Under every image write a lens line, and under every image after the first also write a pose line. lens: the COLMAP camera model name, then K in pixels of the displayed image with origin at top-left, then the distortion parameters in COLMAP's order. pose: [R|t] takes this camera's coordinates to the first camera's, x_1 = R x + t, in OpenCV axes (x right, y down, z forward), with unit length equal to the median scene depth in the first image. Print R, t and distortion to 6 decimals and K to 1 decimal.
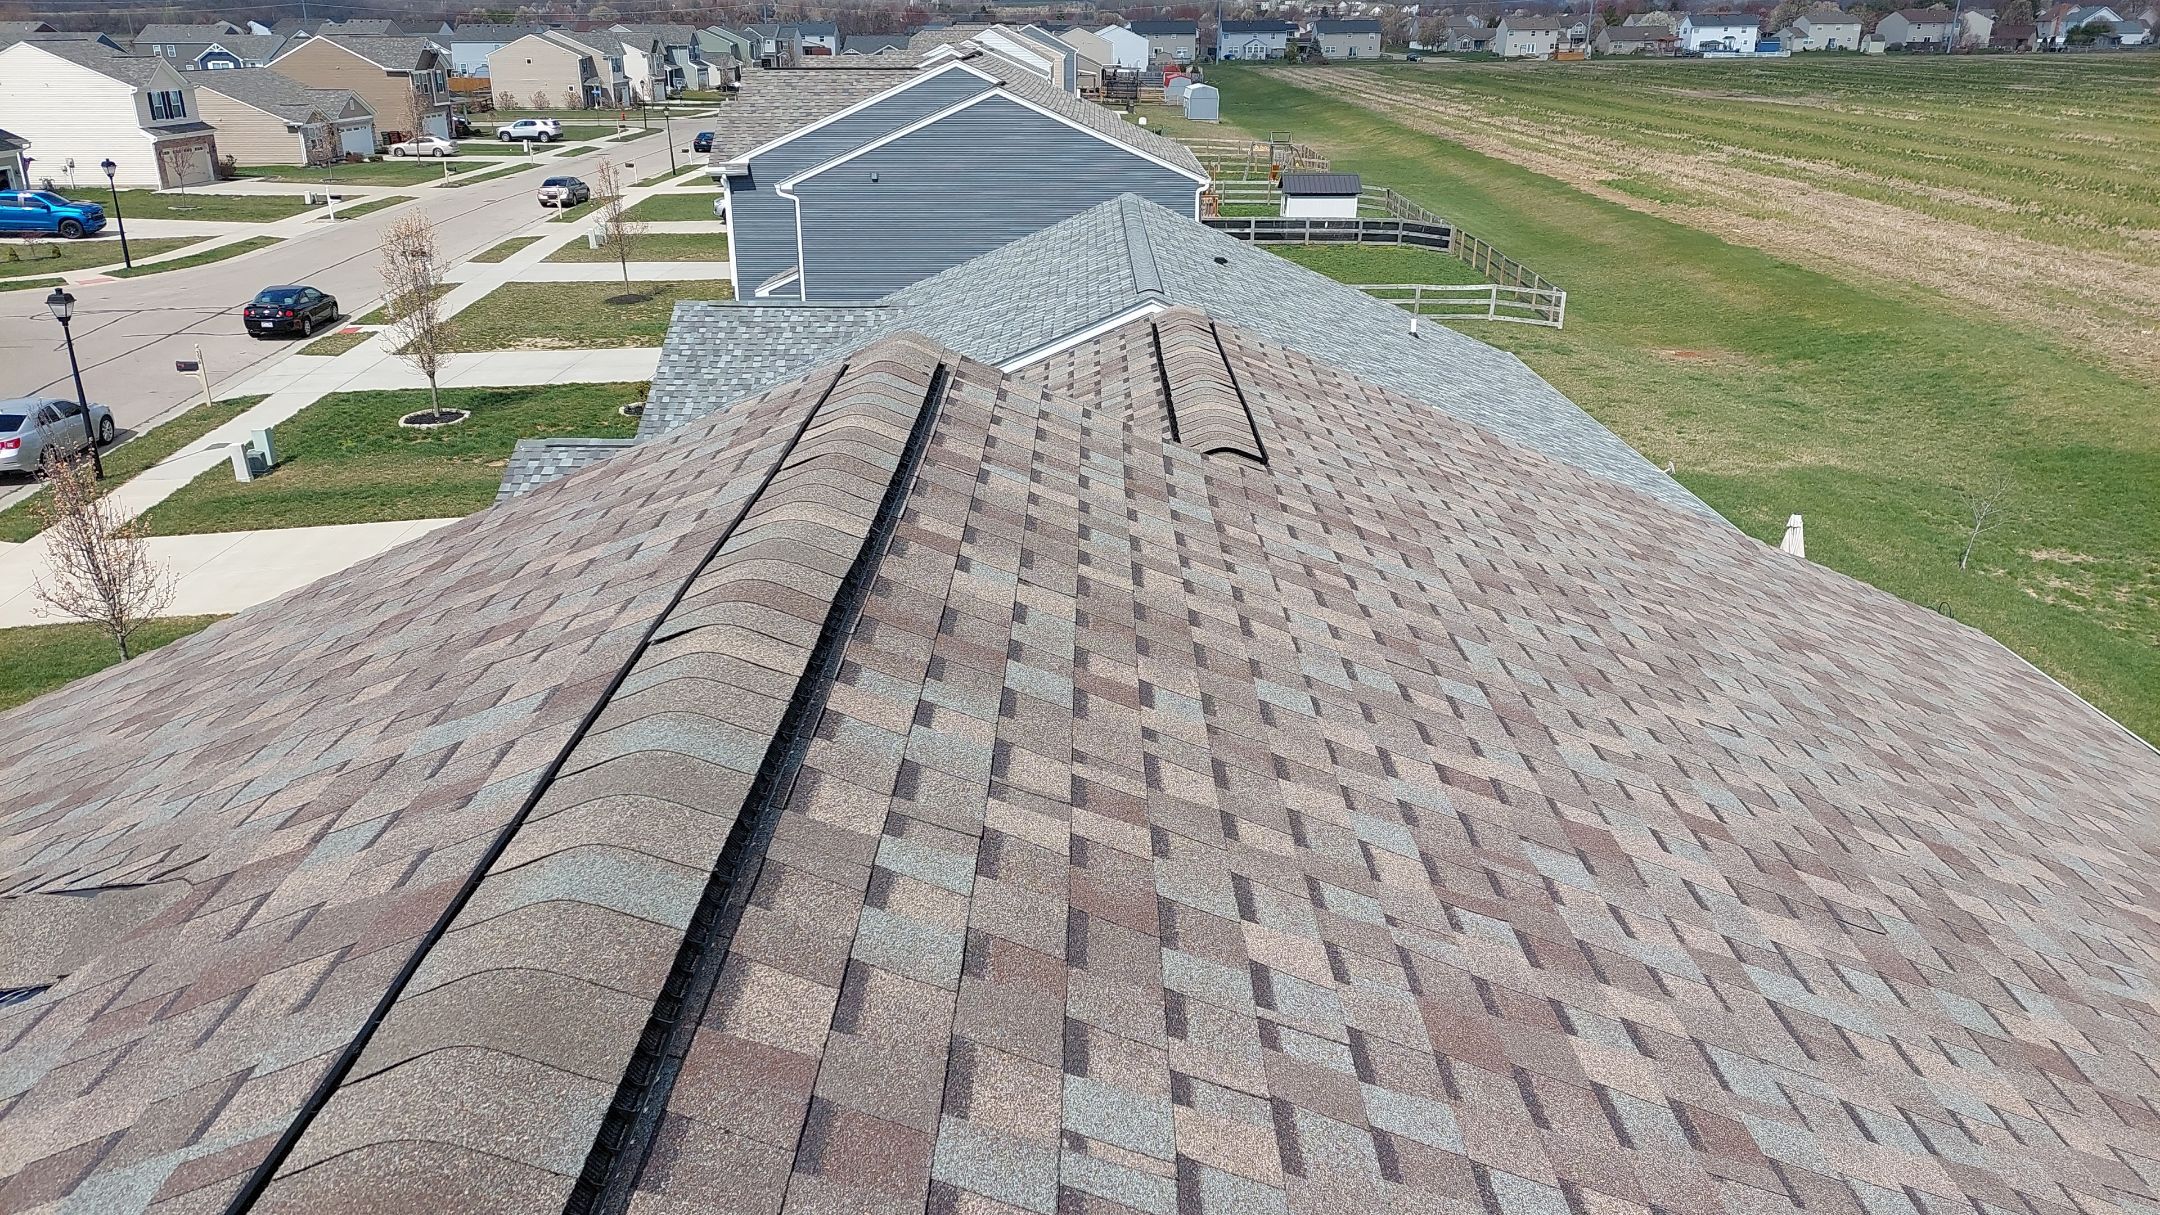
lens RADIAL K [[1534.1, 0, 1099.5], [0, 1534.1, 614.6], [0, 0, 1]] dist [0.078853, -0.078638]
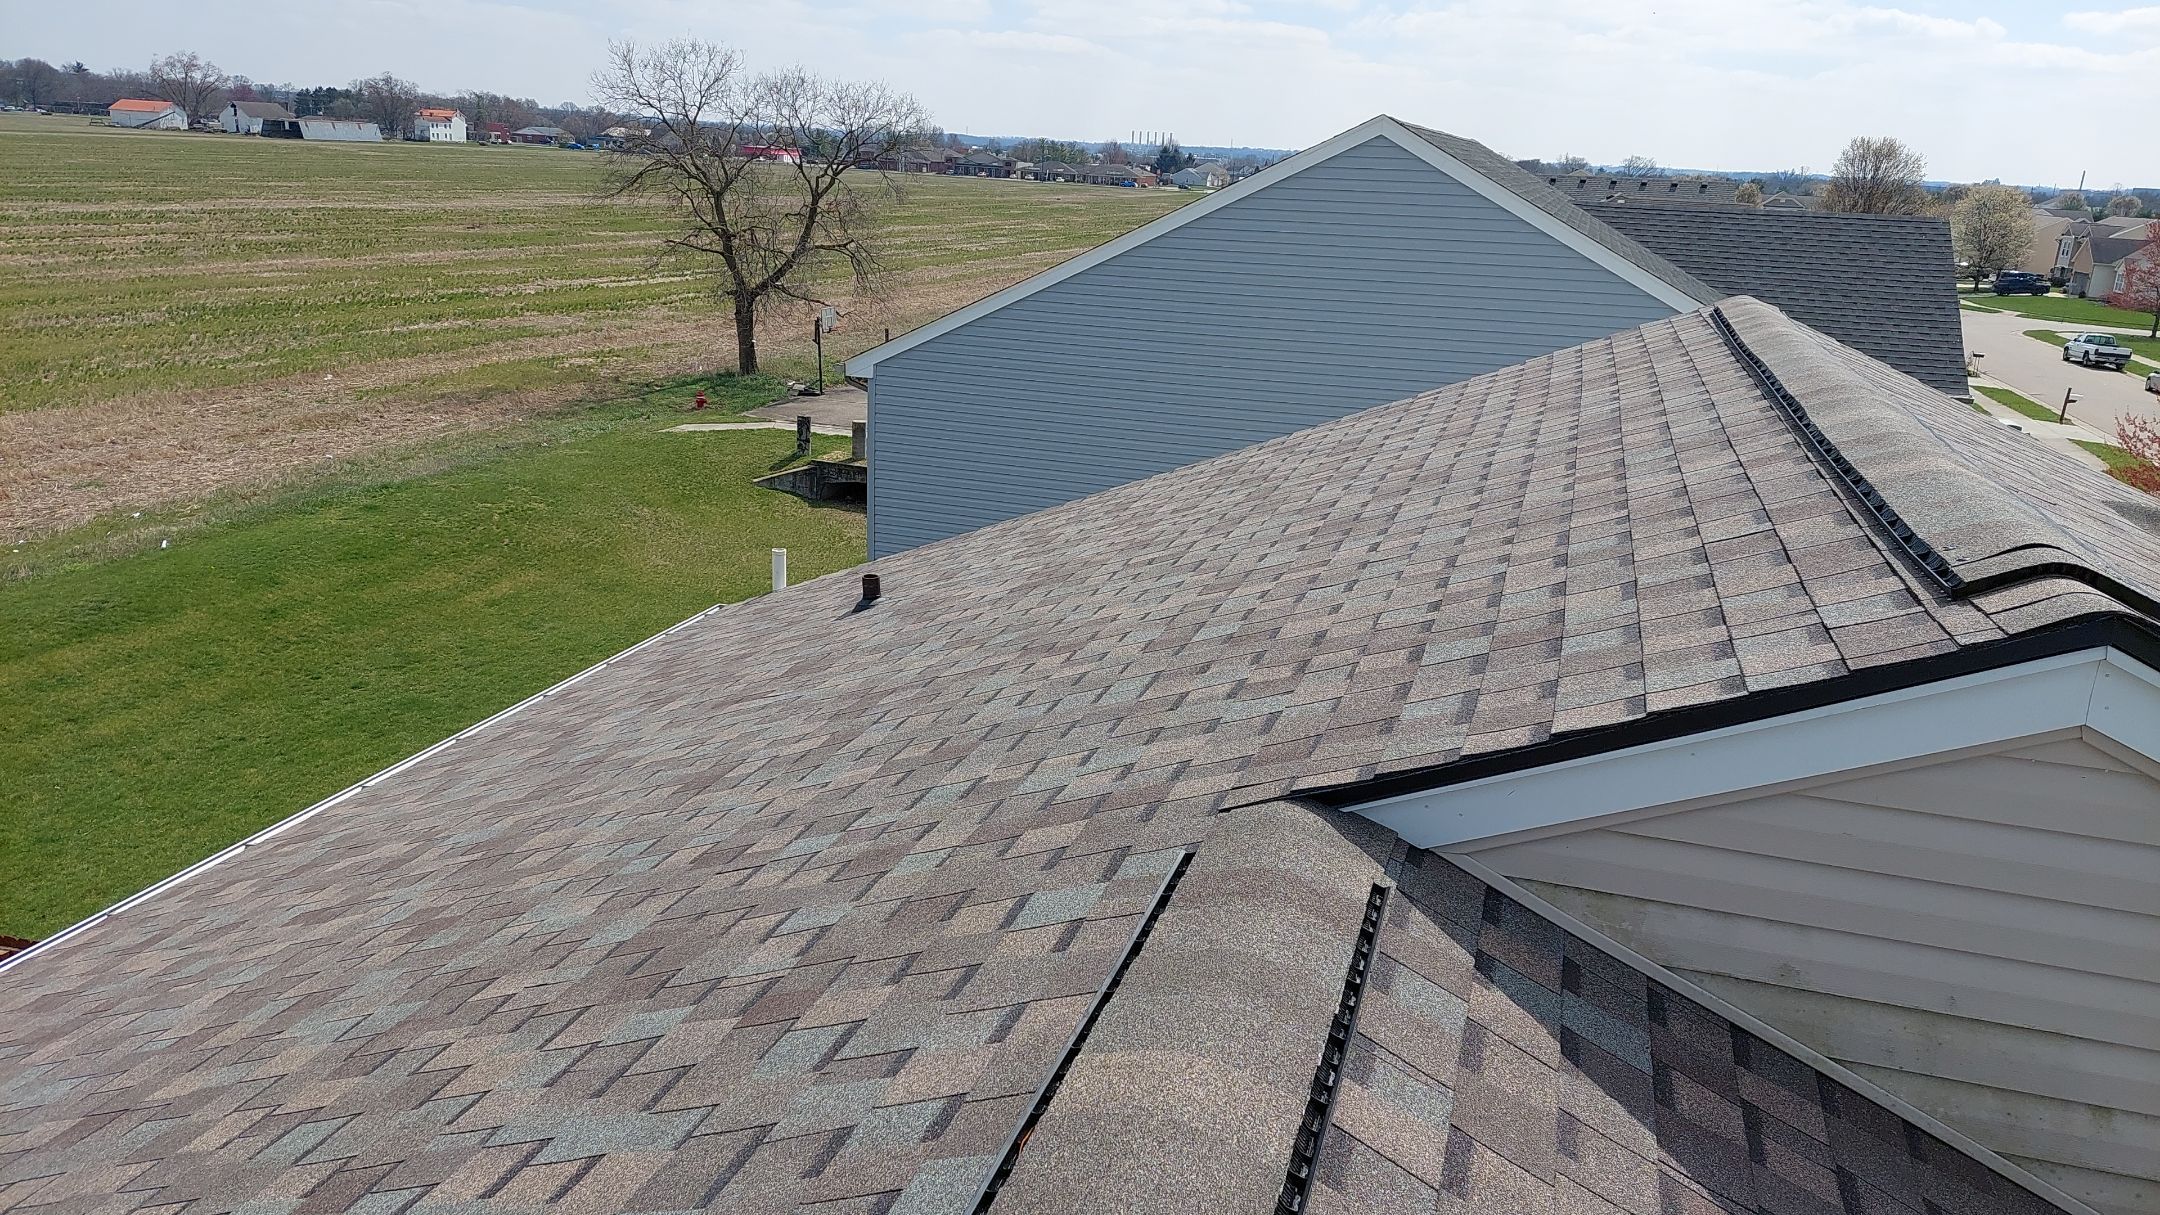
lens RADIAL K [[1534.1, 0, 1115.3], [0, 1534.1, 591.9], [0, 0, 1]] dist [0.078853, -0.078638]
pose [[-0.955968, -0.122584, 0.266641, 0.031967], [0.057995, 0.811753, 0.581114, -0.574313], [-0.287682, 0.570991, -0.768901, 1.778486]]
